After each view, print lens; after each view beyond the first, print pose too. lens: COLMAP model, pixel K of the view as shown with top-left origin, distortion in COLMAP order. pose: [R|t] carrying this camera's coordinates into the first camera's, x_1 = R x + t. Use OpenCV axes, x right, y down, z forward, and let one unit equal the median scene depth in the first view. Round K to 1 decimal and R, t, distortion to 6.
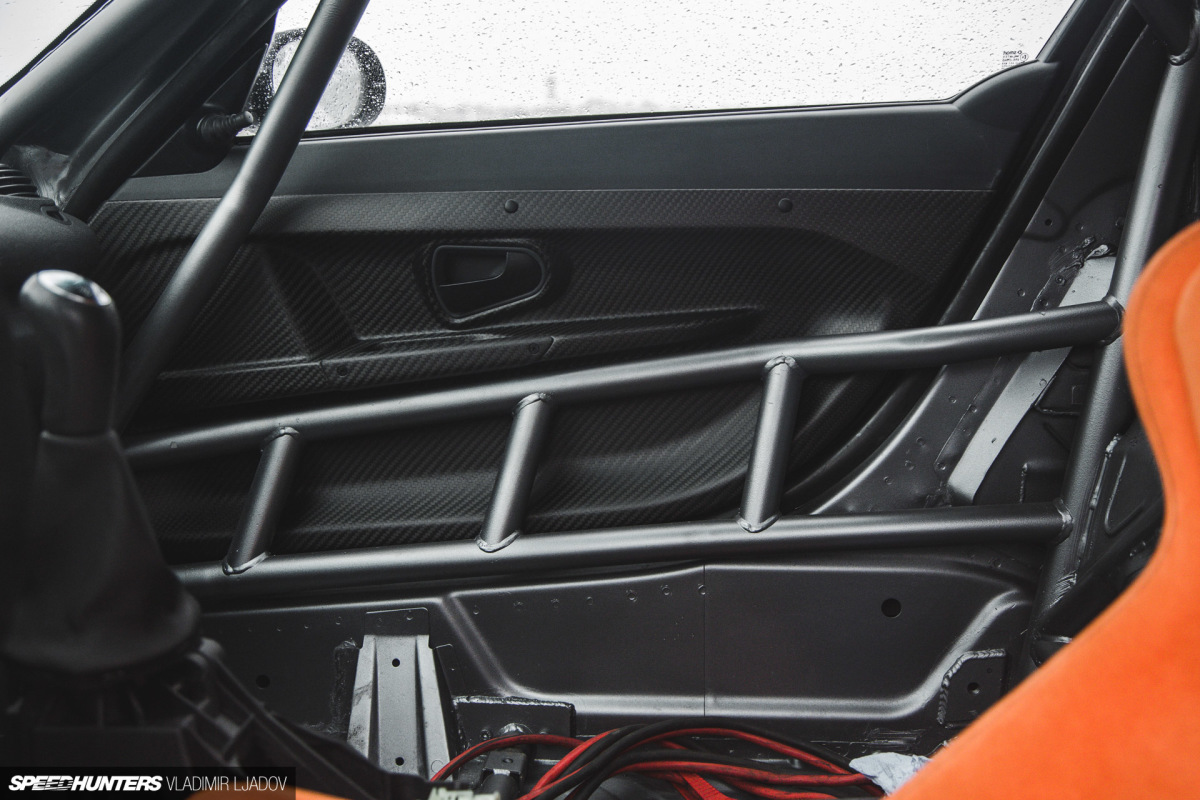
lens RADIAL K [[1360.5, 0, 600.0], [0, 1360.5, 400.0], [0, 0, 1]] dist [0.080490, 0.010263]
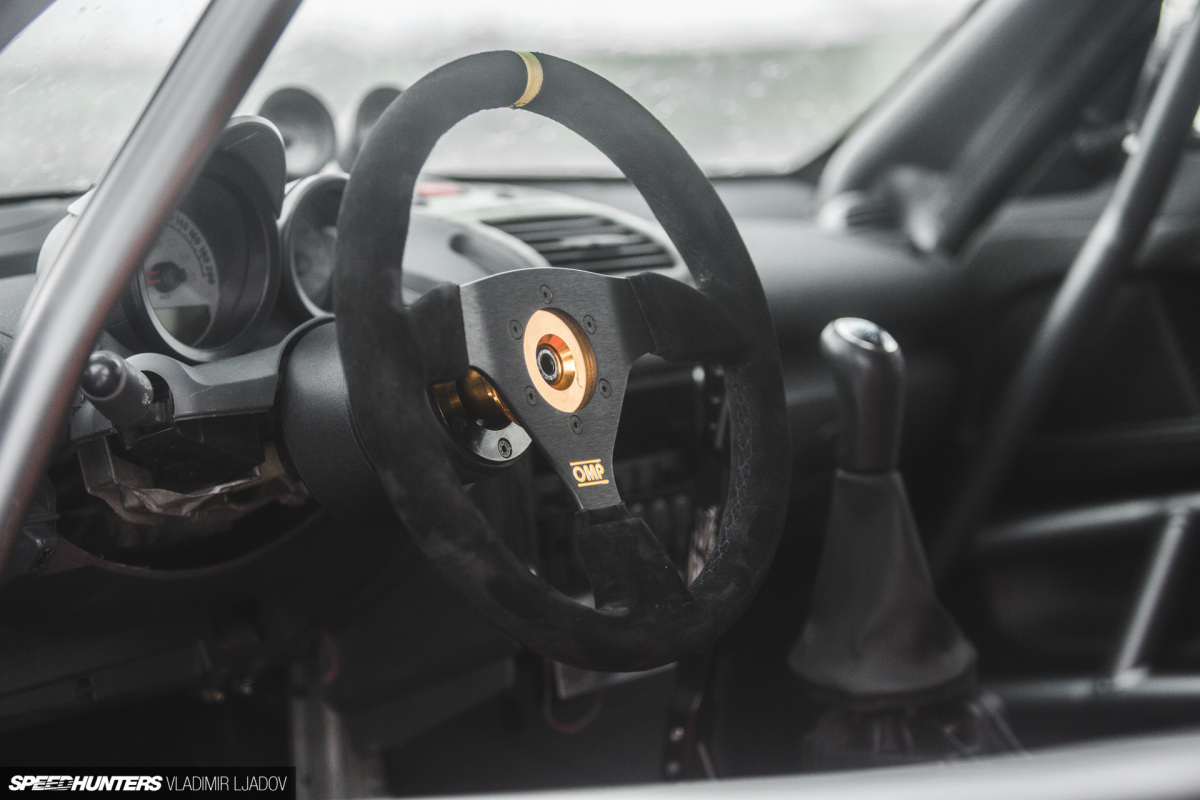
lens RADIAL K [[2425.0, 0, 600.0], [0, 2425.0, 400.0], [0, 0, 1]] dist [0.009427, 0.051401]
pose [[0.848589, 0.016620, -0.528791, 0.249838], [-0.045180, 0.998132, -0.041133, 0.031421], [0.527120, 0.058795, 0.847755, -0.399951]]
